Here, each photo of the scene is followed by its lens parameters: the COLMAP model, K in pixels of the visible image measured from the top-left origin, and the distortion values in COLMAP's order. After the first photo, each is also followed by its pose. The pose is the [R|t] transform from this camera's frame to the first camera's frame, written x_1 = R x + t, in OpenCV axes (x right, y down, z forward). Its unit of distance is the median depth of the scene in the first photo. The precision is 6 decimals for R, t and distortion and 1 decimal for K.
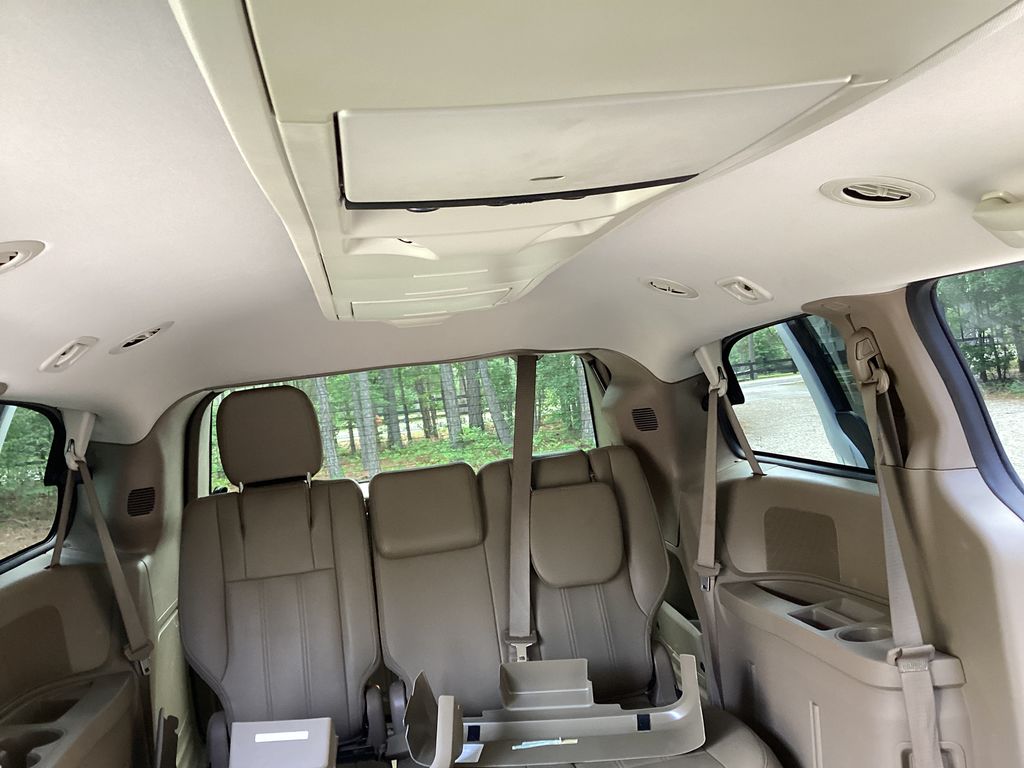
lens RADIAL K [[912.4, 0, 514.4], [0, 912.4, 388.2], [0, 0, 1]] dist [0.093757, -0.204203]
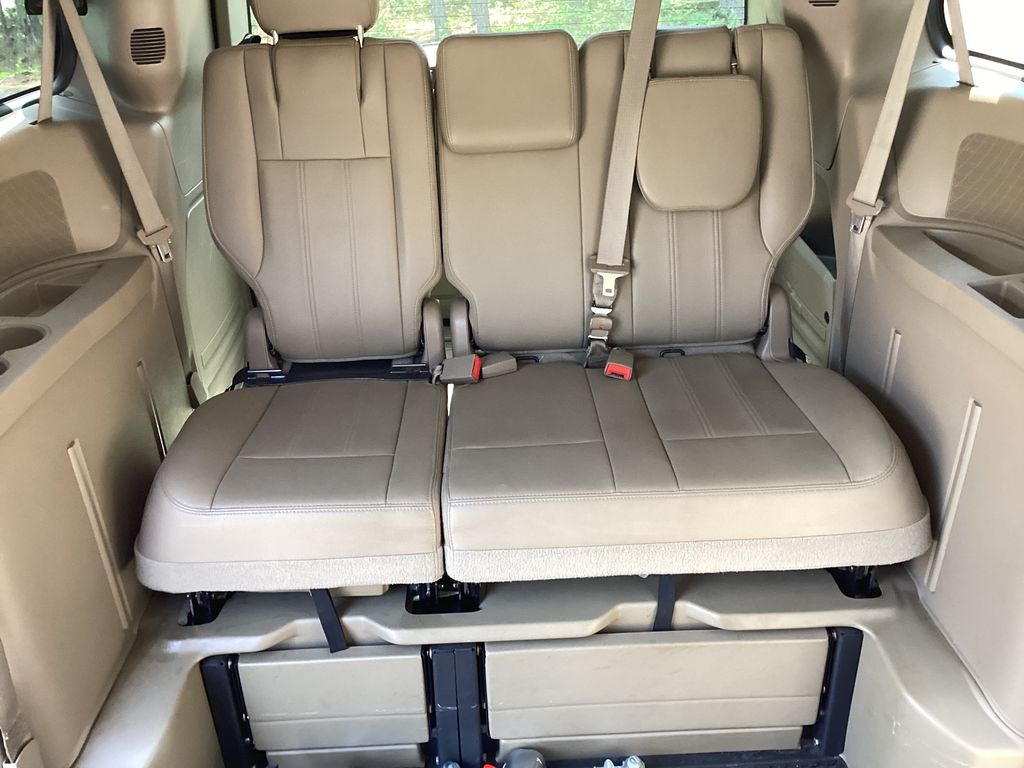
lens RADIAL K [[912.4, 0, 514.4], [0, 912.4, 388.2], [0, 0, 1]] dist [0.093757, -0.204203]
pose [[0.988379, 0.123082, -0.089206, 0.008429], [-0.071464, 0.894186, 0.441954, 0.014058], [0.134164, -0.430443, 0.892591, 0.209162]]
